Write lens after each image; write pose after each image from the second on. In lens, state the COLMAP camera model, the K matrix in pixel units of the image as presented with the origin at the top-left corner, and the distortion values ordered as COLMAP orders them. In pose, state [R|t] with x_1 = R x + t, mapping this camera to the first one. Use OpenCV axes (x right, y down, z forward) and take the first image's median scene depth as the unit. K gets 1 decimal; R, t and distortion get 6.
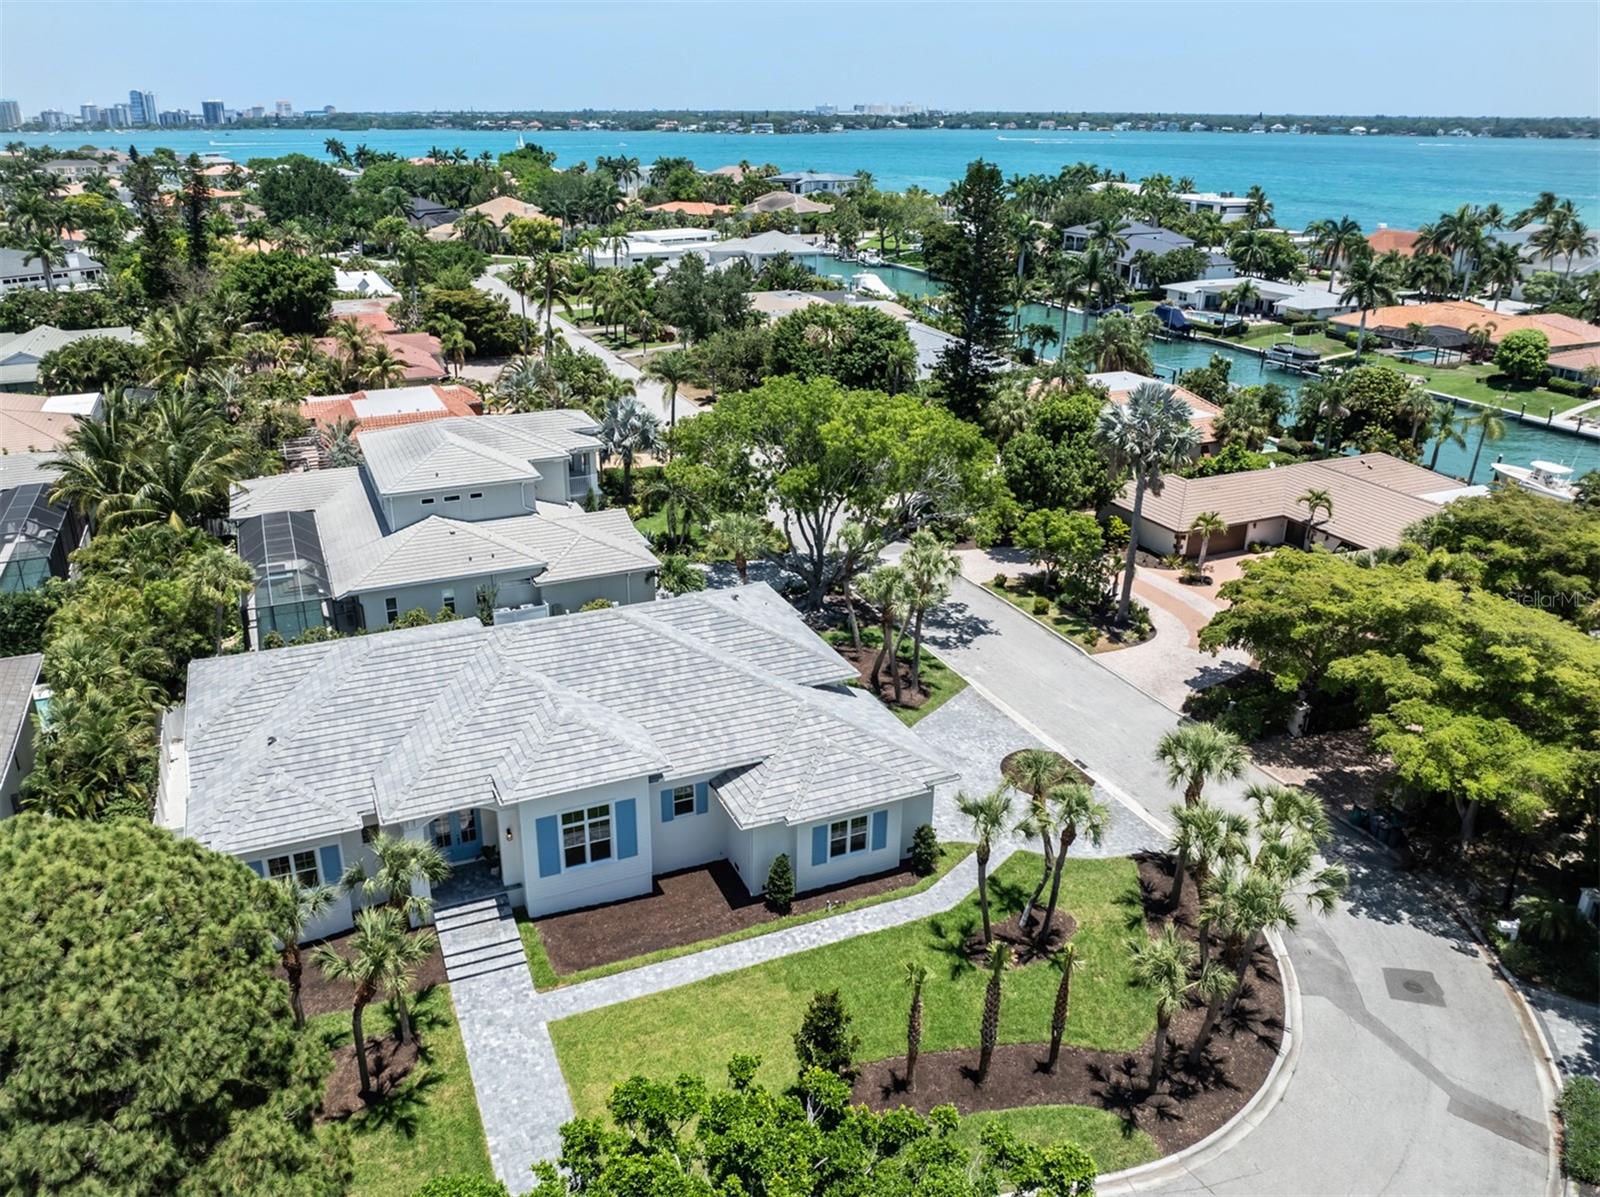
lens RADIAL K [[1159.8, 0, 800.0], [0, 1159.8, 598.5], [0, 0, 1]] dist [-0.036476, 0.001160]
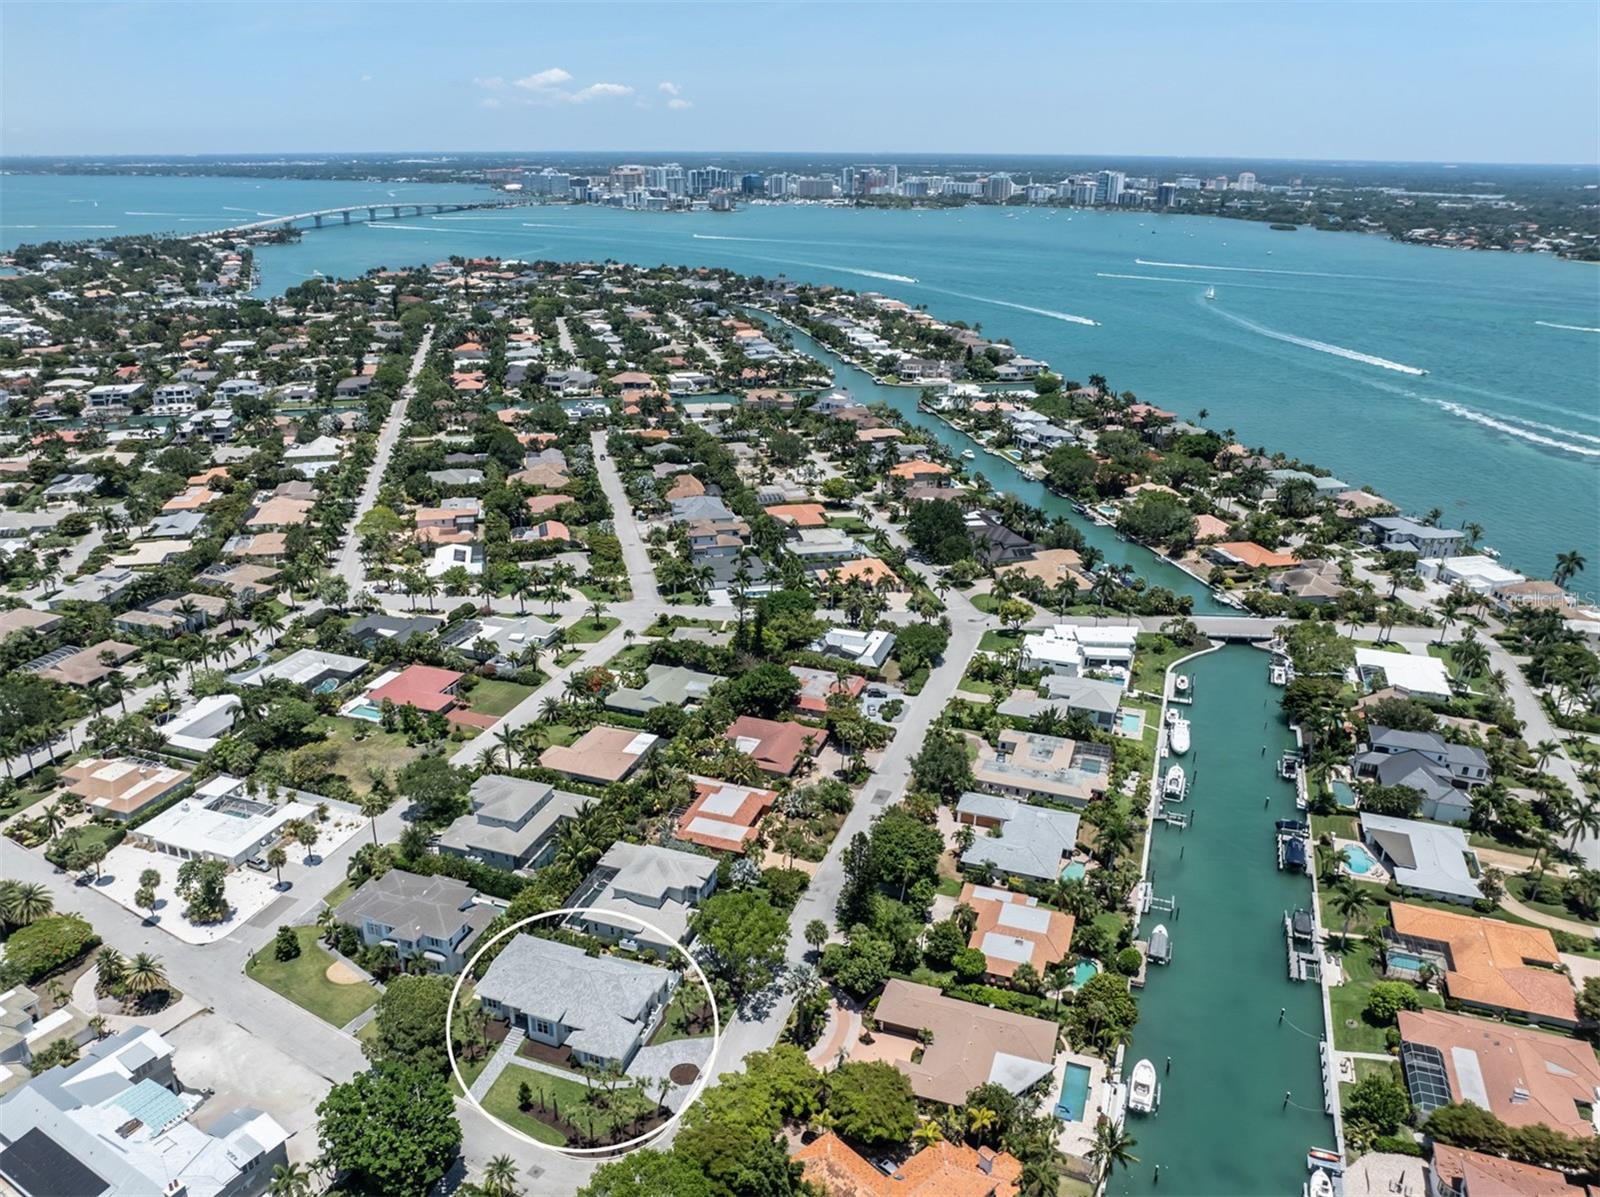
lens RADIAL K [[1204.6, 0, 764.1], [0, 1204.6, 620.4], [0, 0, 1]] dist [-0.017020, -0.042564]
pose [[0.714571, 0.243969, -0.655643, 1.692528], [-0.263200, 0.962114, 0.071152, -1.013734], [0.648162, 0.121722, 0.751711, -1.105829]]
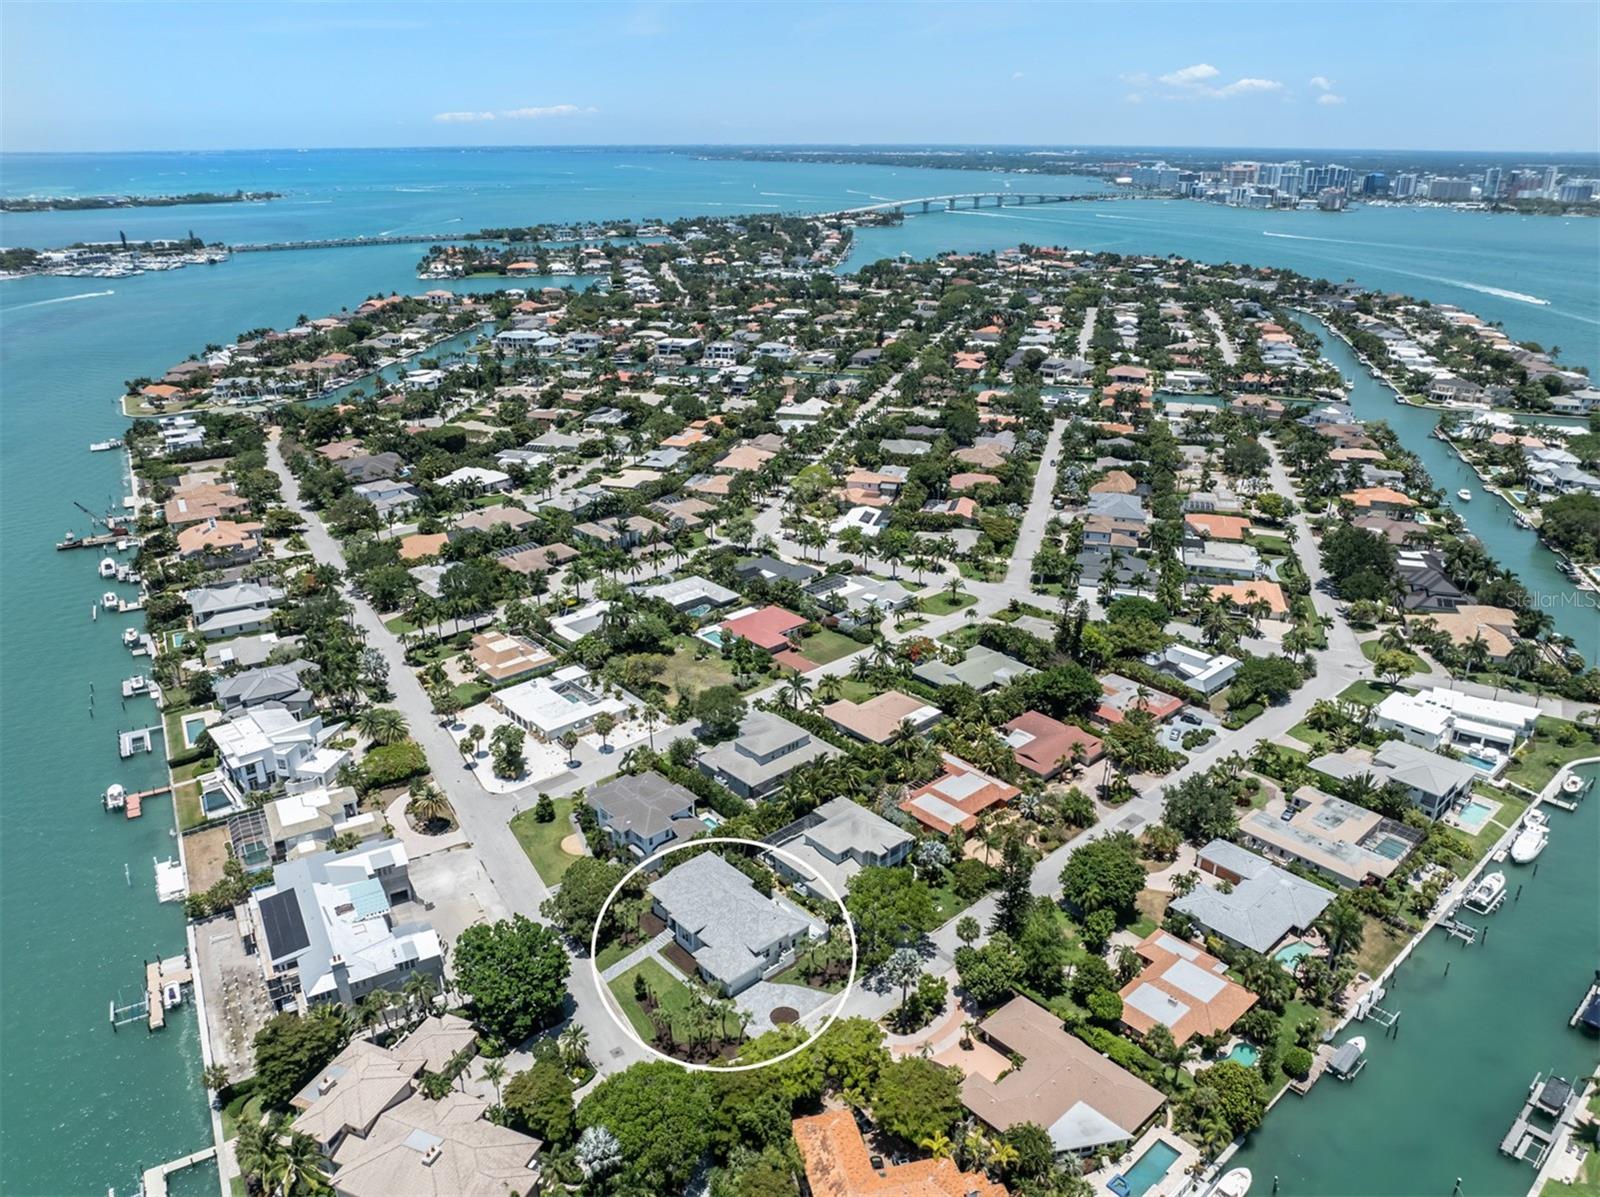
lens RADIAL K [[1159.8, 0, 800.0], [0, 1159.8, 598.5], [0, 0, 1]] dist [-0.036476, 0.001160]
pose [[0.304663, 0.336660, -0.890977, 2.143384], [-0.363633, 0.905703, 0.217882, -1.291162], [0.880313, 0.257608, 0.398355, -0.423041]]
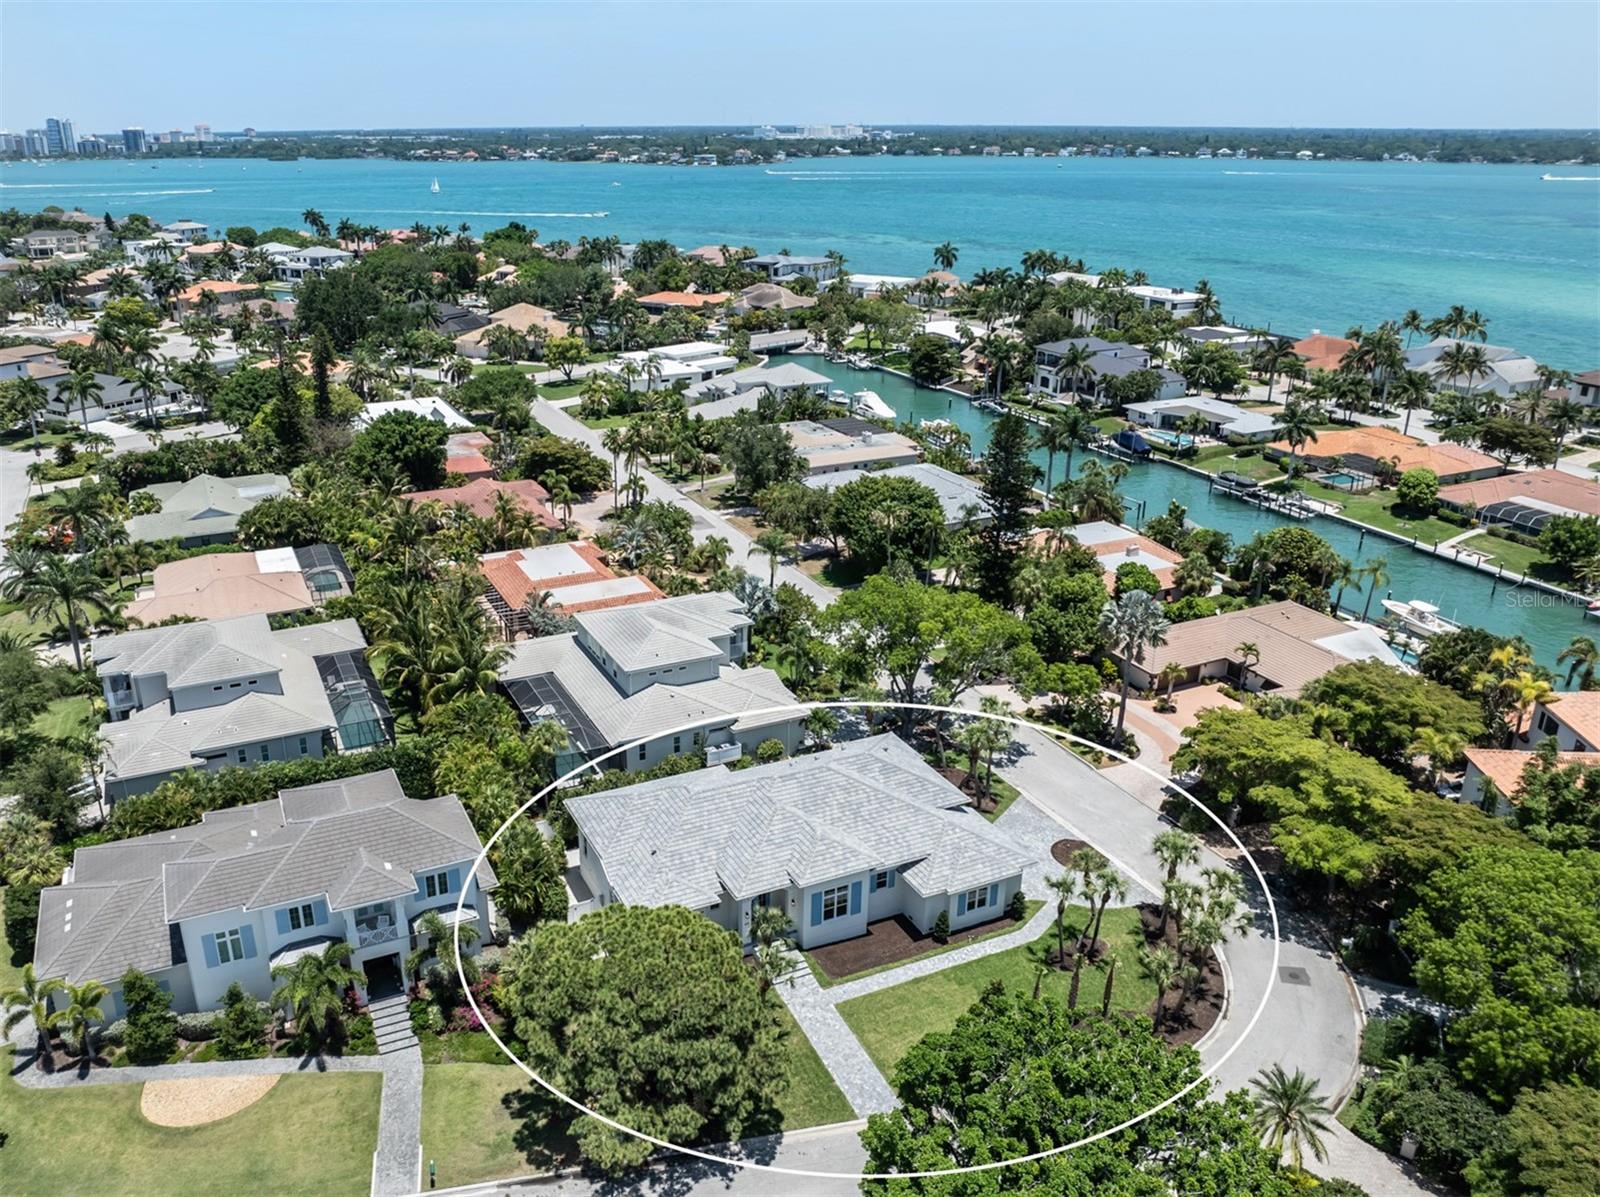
lens RADIAL K [[1204.6, 0, 764.1], [0, 1204.6, 620.4], [0, 0, 1]] dist [-0.017020, -0.042564]
pose [[0.999671, -0.015570, 0.020366, -0.200787], [0.015700, 0.999857, -0.006266, -0.135512], [-0.020265, 0.006583, 0.999773, -0.527451]]
